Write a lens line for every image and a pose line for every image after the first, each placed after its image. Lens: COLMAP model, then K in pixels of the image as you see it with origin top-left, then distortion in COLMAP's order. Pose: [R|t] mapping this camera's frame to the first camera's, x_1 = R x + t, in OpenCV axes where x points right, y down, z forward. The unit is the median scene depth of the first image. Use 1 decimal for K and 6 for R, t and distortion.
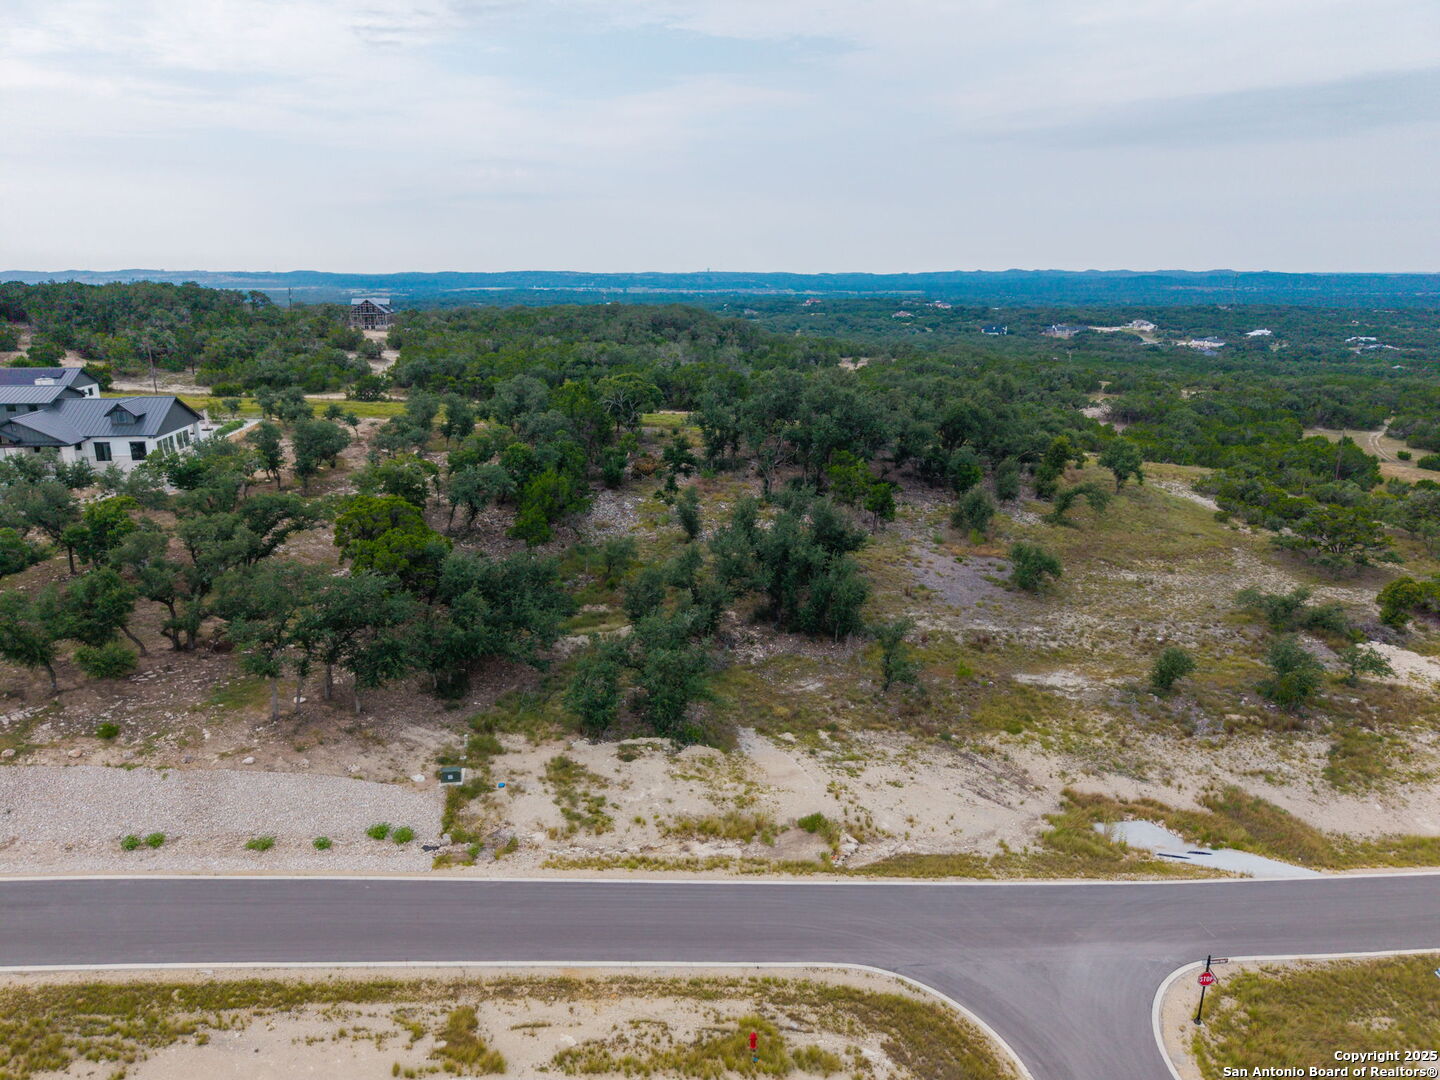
lens RADIAL K [[960.8, 0, 721.1], [0, 960.8, 548.3], [0, 0, 1]] dist [0.017210, -0.015089]
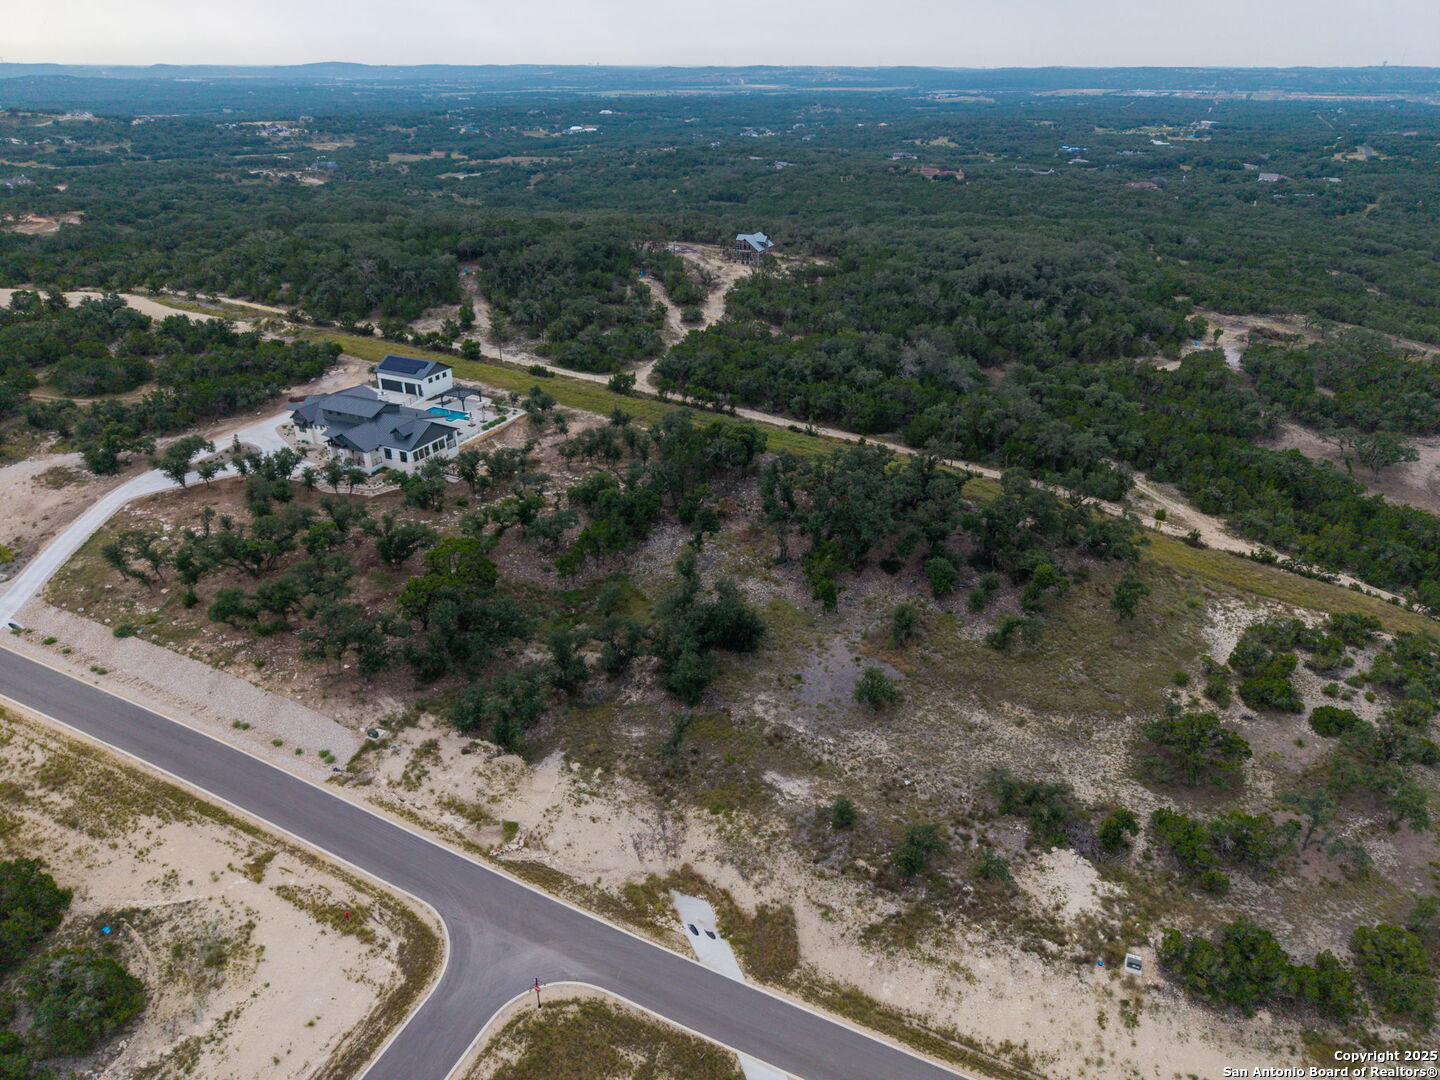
lens RADIAL K [[960.8, 0, 720.0], [0, 960.8, 545.4], [0, 0, 1]] dist [0.017210, -0.015089]
pose [[0.843906, 0.240967, -0.479330, 1.028502], [-0.149861, 0.963770, 0.220658, -0.594927], [0.515135, -0.114382, 0.849443, -0.227434]]
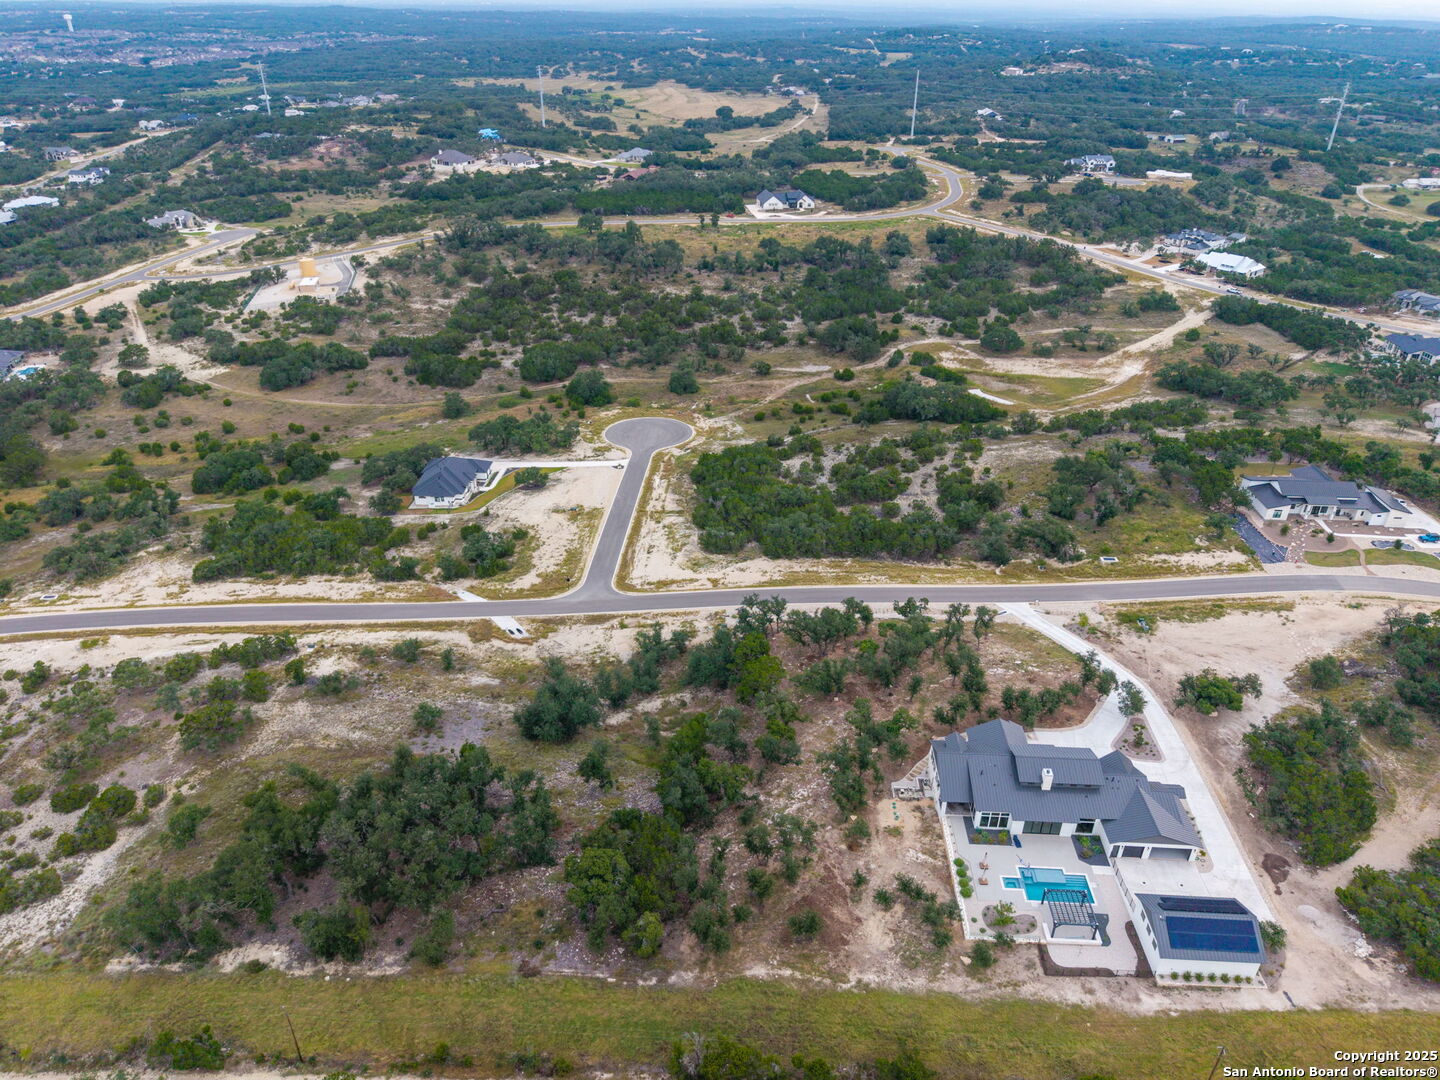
lens RADIAL K [[960.8, 0, 726.1], [0, 960.8, 539.0], [0, 0, 1]] dist [0.017210, -0.015089]
pose [[-0.985495, -0.096512, 0.139588, -0.648803], [0.032304, 0.700812, 0.712614, -2.151499], [-0.166601, 0.706787, -0.687529, 2.777670]]
